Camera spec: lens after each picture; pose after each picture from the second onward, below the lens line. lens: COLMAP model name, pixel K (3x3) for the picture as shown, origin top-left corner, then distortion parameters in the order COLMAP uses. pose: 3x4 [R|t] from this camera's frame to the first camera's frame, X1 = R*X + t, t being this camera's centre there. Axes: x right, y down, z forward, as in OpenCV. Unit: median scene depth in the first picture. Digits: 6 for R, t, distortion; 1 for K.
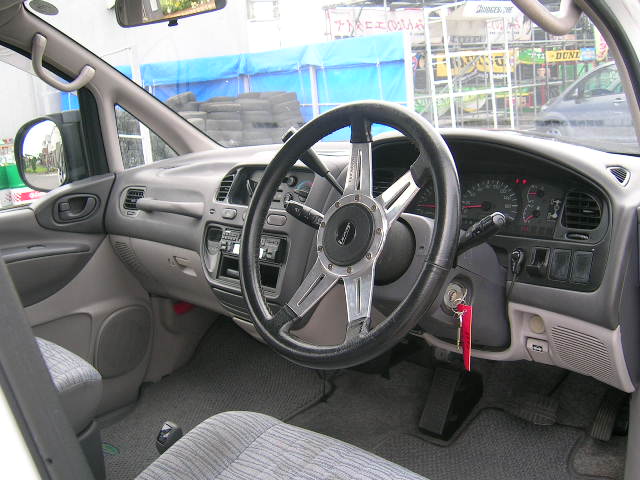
lens RADIAL K [[649.5, 0, 320.0], [0, 649.5, 240.0], [0, 0, 1]] dist [-0.014875, -0.233768]
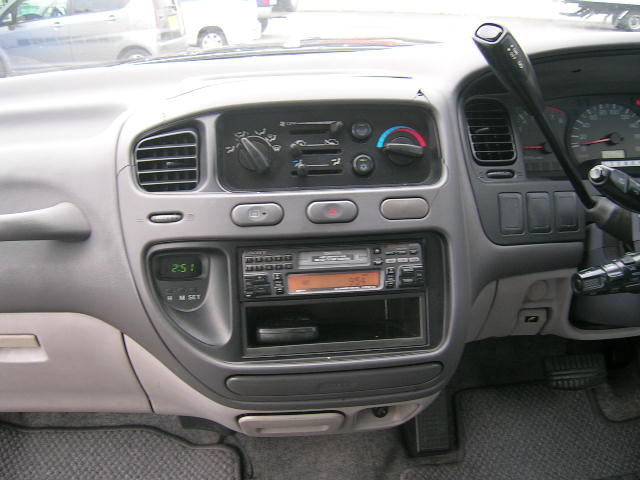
lens RADIAL K [[649.5, 0, 320.0], [0, 649.5, 240.0], [0, 0, 1]] dist [-0.014875, -0.233768]
pose [[0.662508, -0.216667, 0.717035, -0.406470], [0.135898, 0.976134, 0.169396, -0.086867], [-0.736624, -0.014783, 0.676141, 0.600397]]
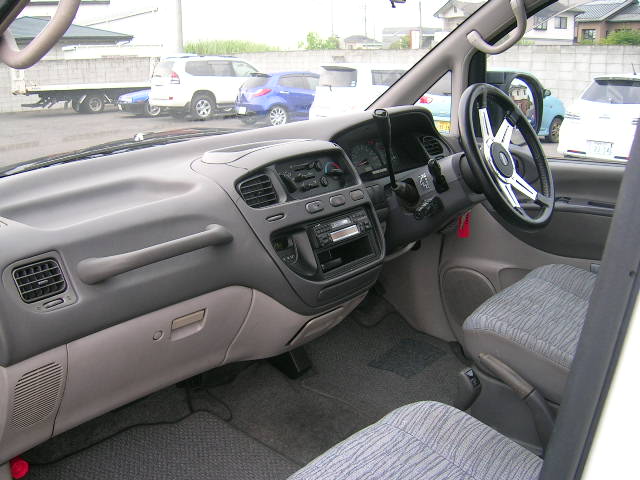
lens RADIAL K [[649.5, 0, 320.0], [0, 649.5, 240.0], [0, 0, 1]] dist [-0.014875, -0.233768]
pose [[-0.048253, -0.190870, 0.980429, -0.967637], [0.263485, 0.944372, 0.196818, -0.161160], [-0.963456, 0.267825, 0.004723, 0.908346]]
